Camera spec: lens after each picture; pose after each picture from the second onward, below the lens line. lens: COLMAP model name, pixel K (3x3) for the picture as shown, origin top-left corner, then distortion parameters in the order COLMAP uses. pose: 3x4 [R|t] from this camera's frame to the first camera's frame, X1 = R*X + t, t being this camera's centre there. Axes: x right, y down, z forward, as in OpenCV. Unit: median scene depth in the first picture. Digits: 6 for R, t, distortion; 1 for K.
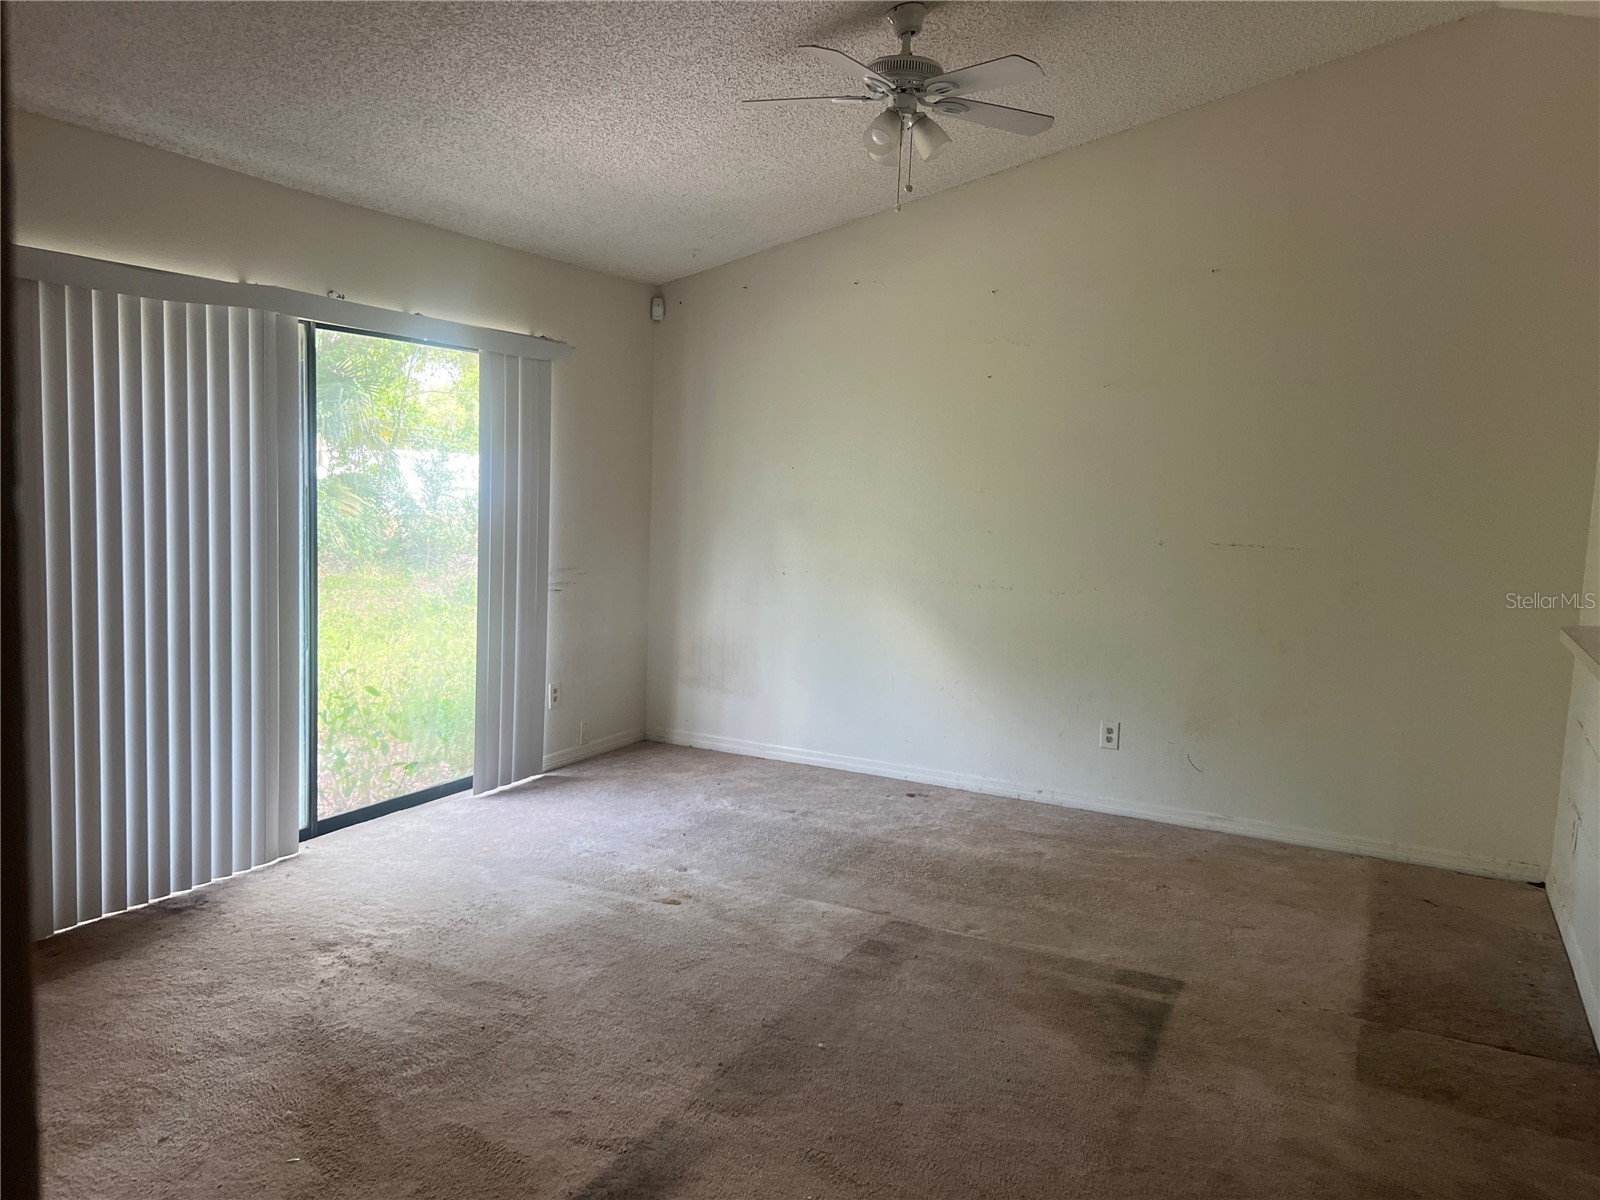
lens RADIAL K [[1214.6, 0, 800.0], [0, 1214.6, 600.0], [0, 0, 1]] dist [0.002306, 0.001960]
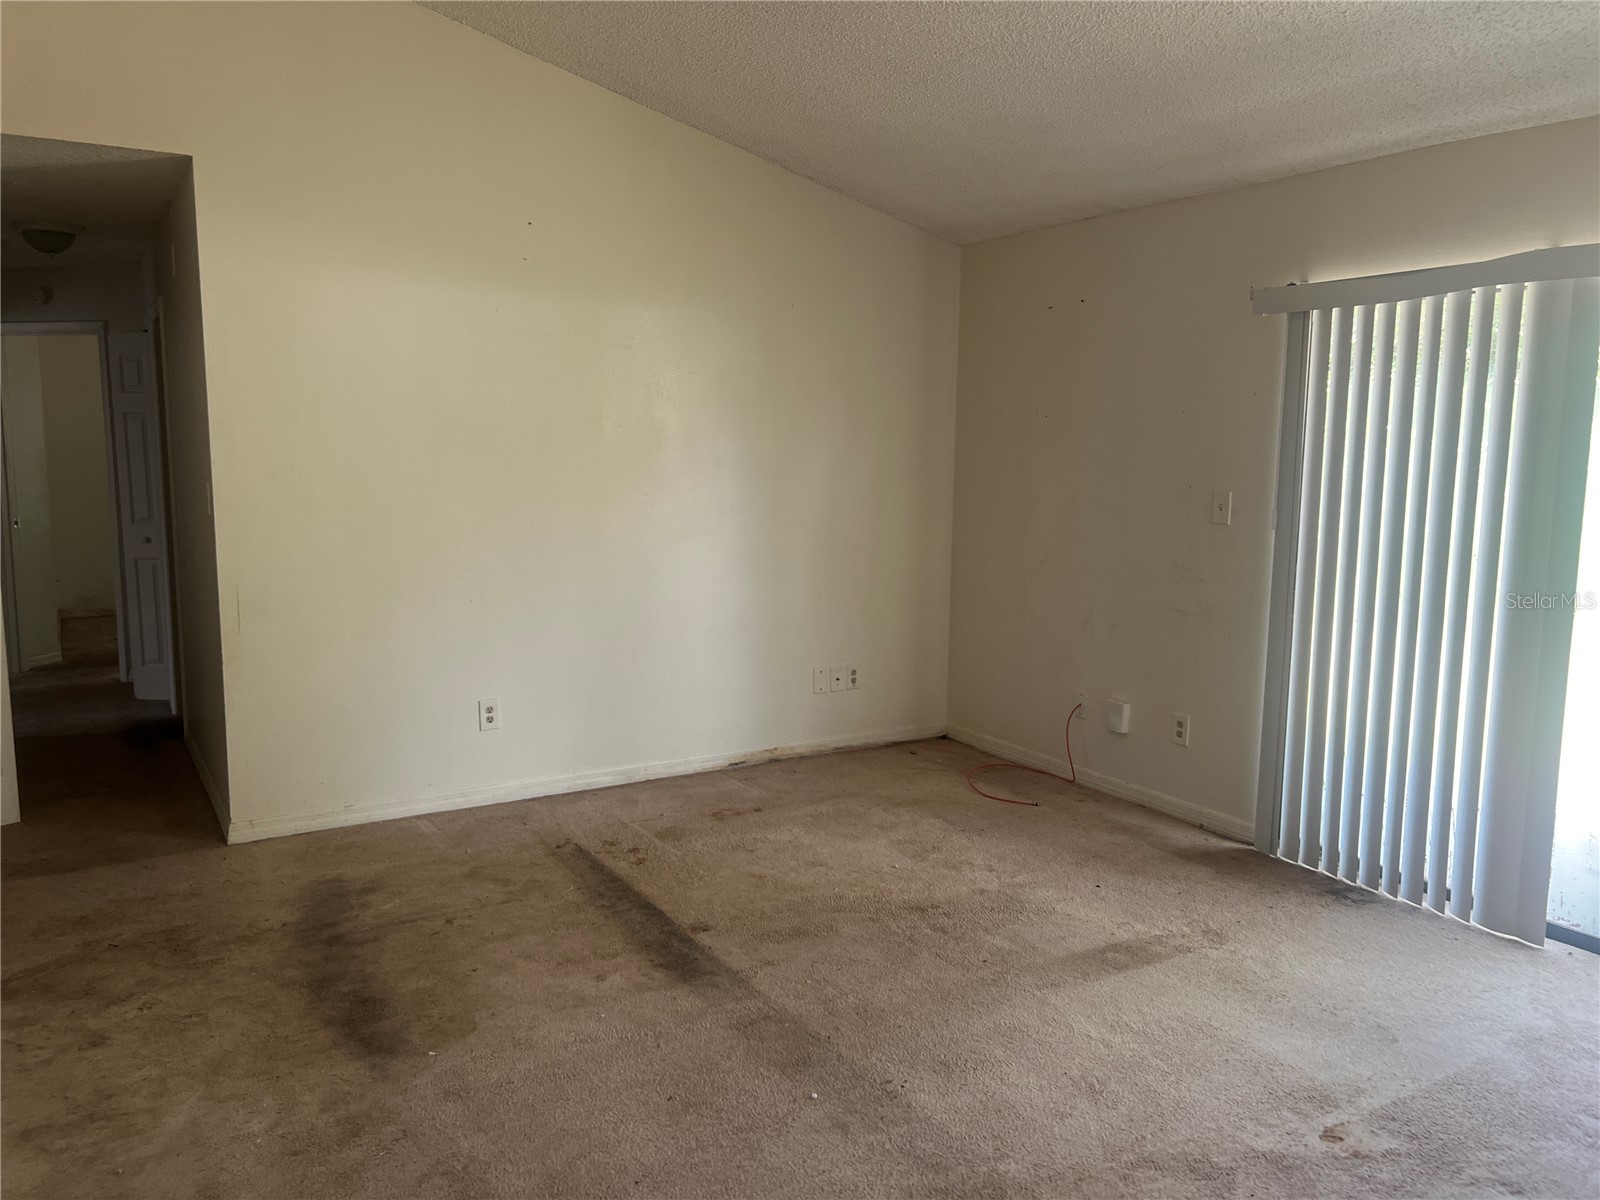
lens RADIAL K [[1214.6, 0, 800.0], [0, 1214.6, 600.0], [0, 0, 1]] dist [0.002306, 0.001960]
pose [[-0.533690, 0.058670, -0.843643, 0.591370], [-0.128957, 0.980278, 0.149751, -0.085187], [0.835790, 0.188715, -0.515598, 1.114811]]
